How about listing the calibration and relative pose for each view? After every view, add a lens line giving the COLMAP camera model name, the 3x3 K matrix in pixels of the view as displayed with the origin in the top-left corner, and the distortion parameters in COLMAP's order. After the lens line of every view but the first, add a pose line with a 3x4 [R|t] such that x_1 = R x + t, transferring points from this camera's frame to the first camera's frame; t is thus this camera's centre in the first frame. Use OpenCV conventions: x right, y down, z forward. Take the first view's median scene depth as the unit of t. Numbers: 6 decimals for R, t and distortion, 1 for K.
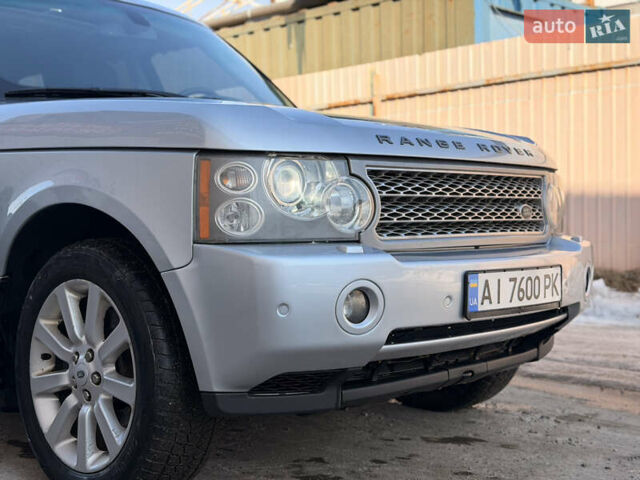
lens RADIAL K [[881.0, 0, 319.3], [0, 881.0, 239.8], [0, 0, 1]] dist [0.147279, 0.000000]
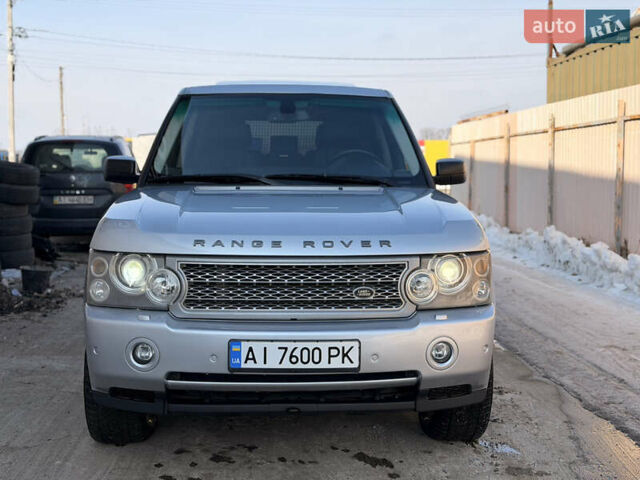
lens RADIAL K [[881.0, 0, 323.0], [0, 881.0, 239.9], [0, 0, 1]] dist [0.147279, 0.000000]
pose [[0.718067, 0.076022, -0.691810, 1.183053], [-0.028867, 0.996414, 0.079532, -0.229829], [0.695376, -0.037138, 0.717686, 0.071971]]
